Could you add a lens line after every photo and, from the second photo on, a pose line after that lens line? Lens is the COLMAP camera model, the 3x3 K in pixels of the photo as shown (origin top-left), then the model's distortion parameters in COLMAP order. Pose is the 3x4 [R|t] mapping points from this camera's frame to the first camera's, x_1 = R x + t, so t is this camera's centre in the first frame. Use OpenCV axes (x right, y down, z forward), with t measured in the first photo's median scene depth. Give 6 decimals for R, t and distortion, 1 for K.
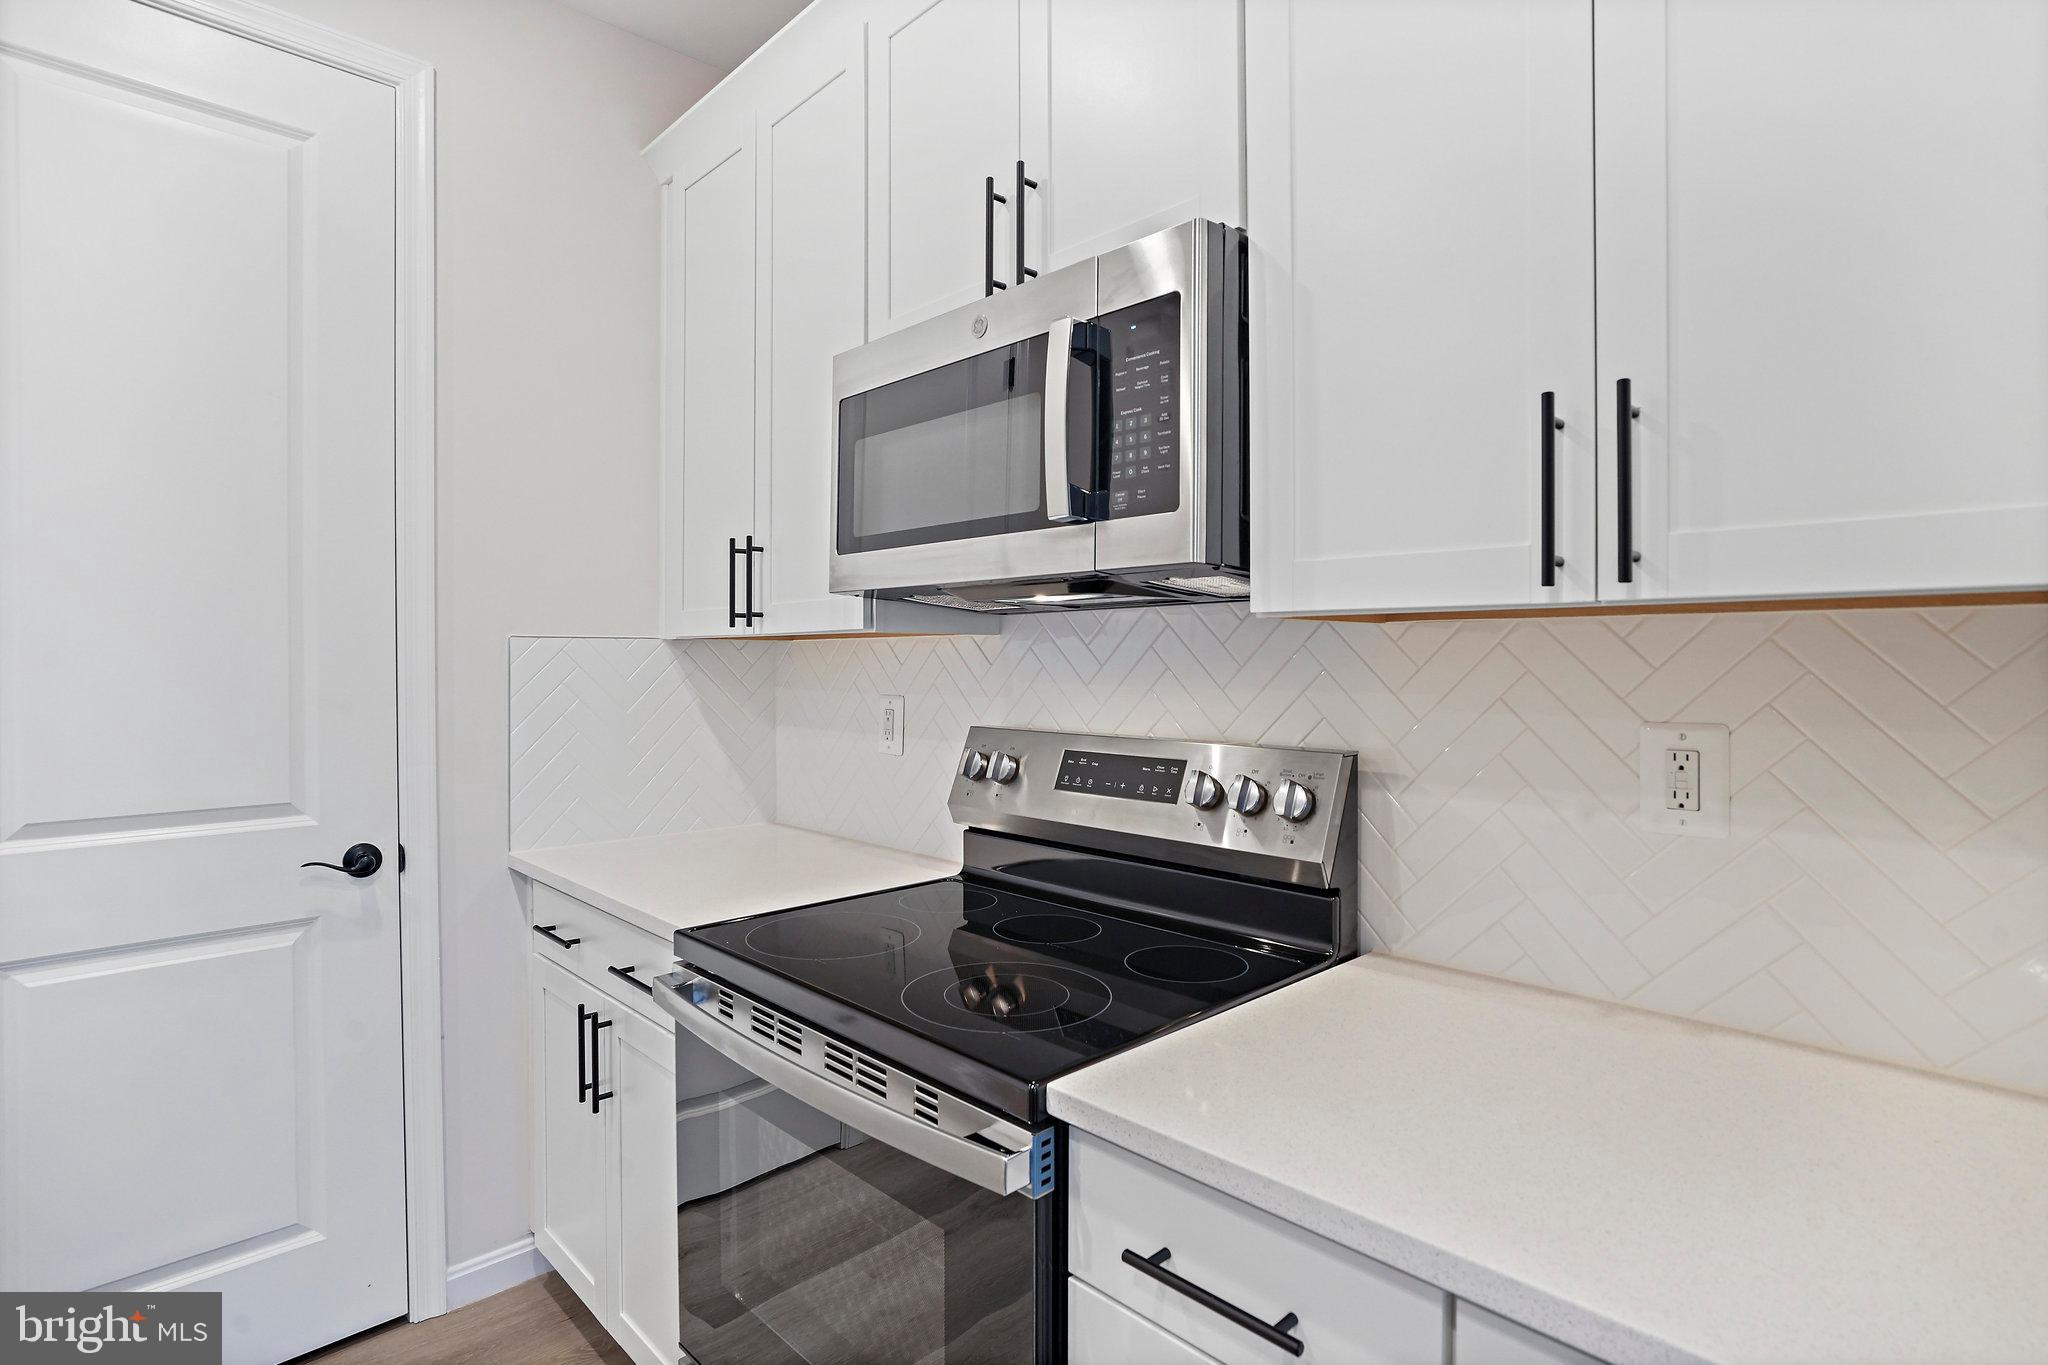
lens RADIAL K [[1019.5, 0, 1034.7], [0, 1019.5, 659.3], [0, 0, 1]] dist [-0.042154, 0.001679]
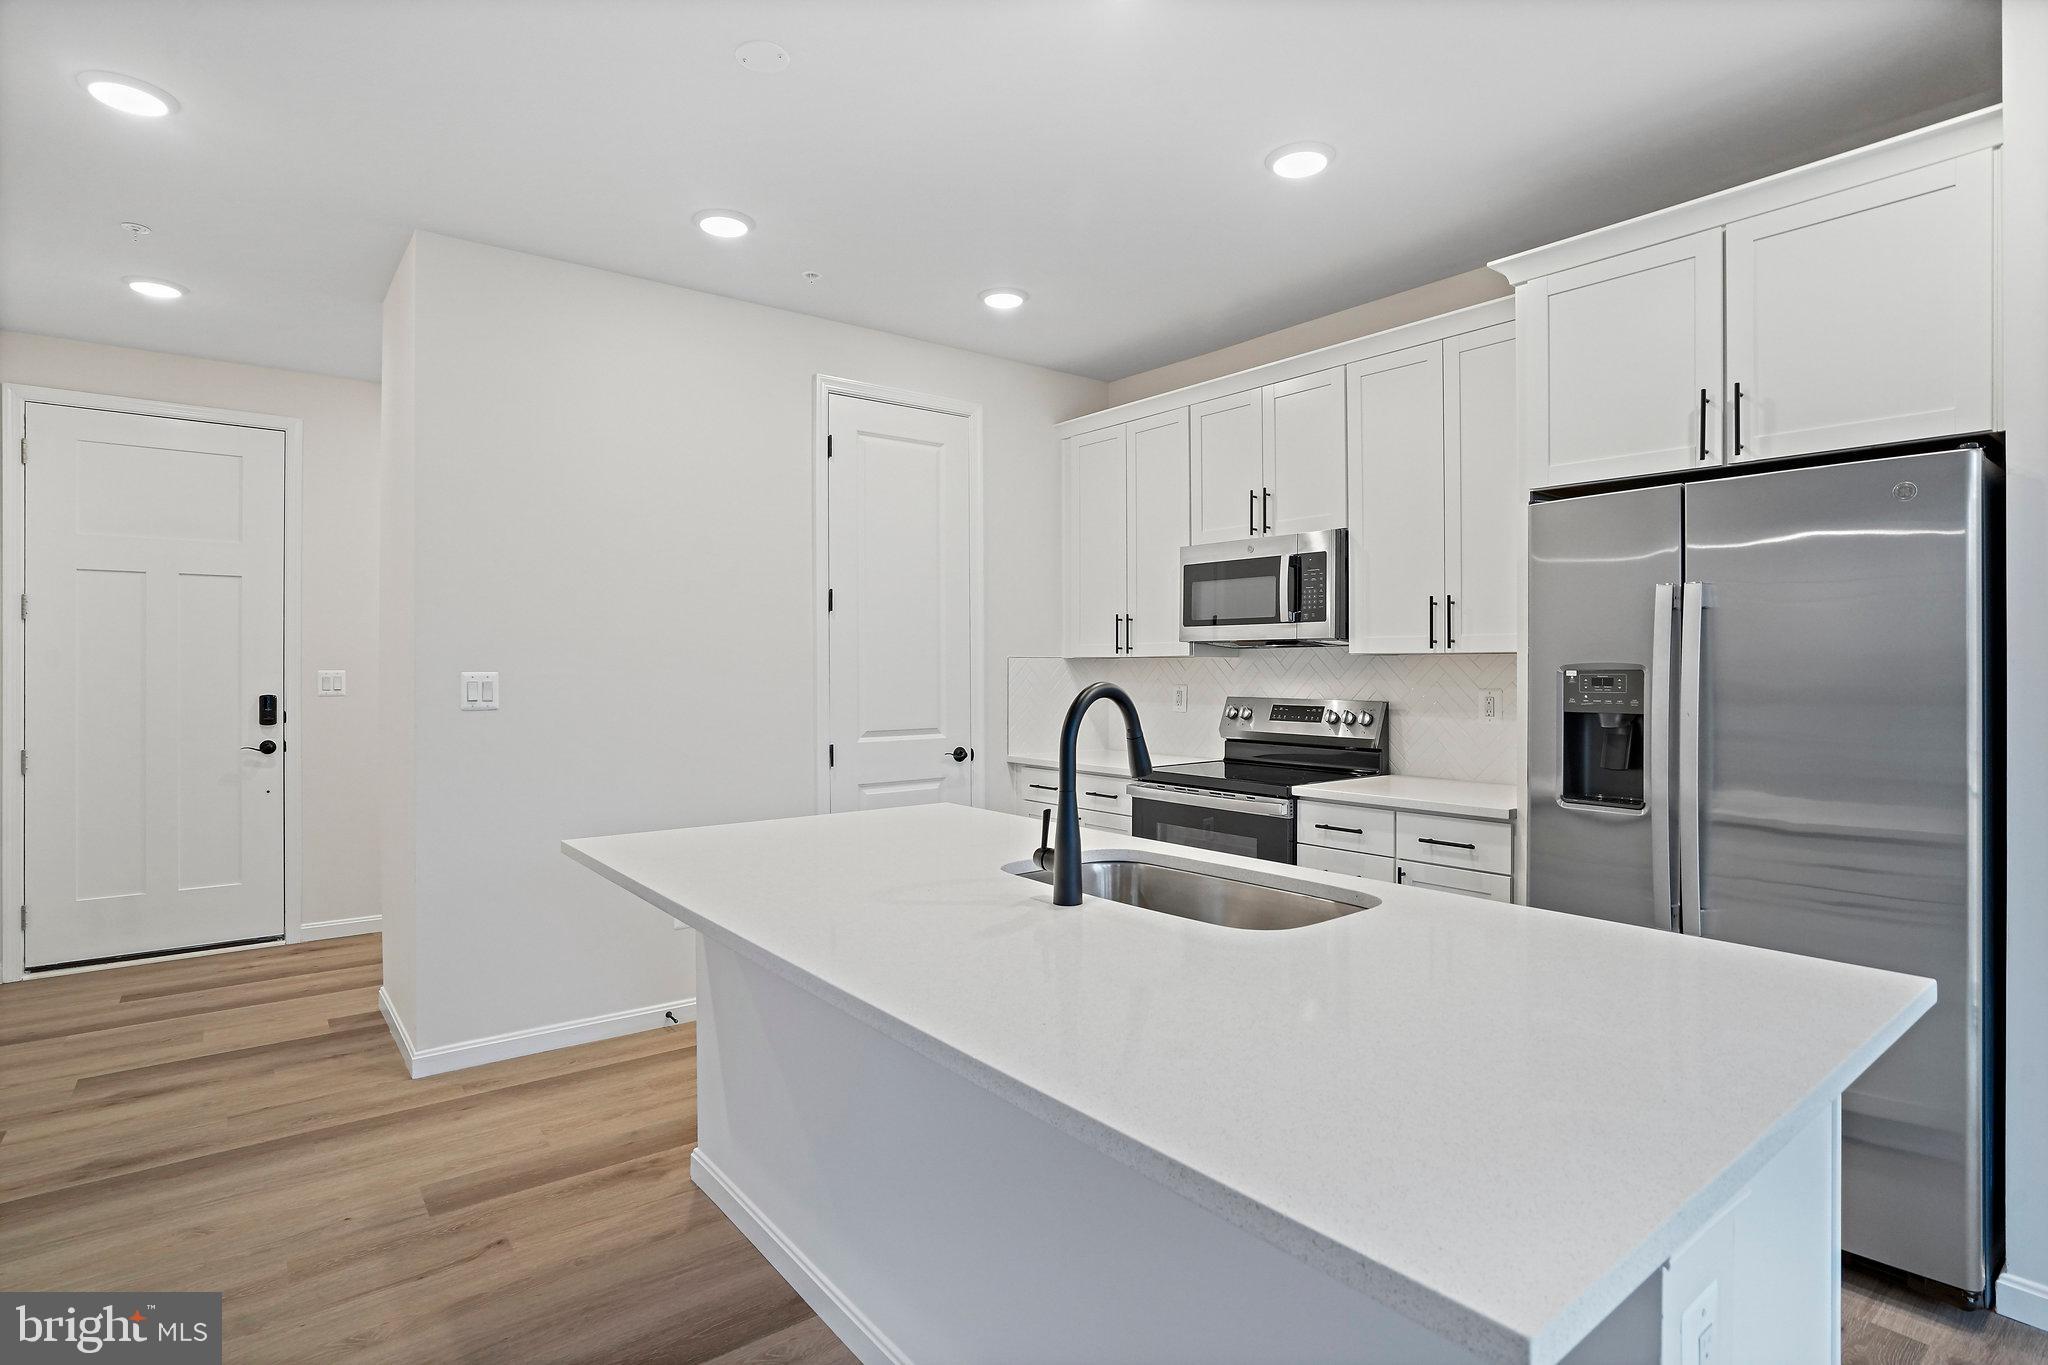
lens RADIAL K [[1019.5, 0, 1034.7], [0, 1019.5, 659.3], [0, 0, 1]] dist [-0.042154, 0.001679]
pose [[0.995557, 0.000787, -0.094154, -0.374645], [-0.001520, 0.999969, -0.007716, -0.001369], [0.094145, 0.007825, 0.995528, -1.805900]]
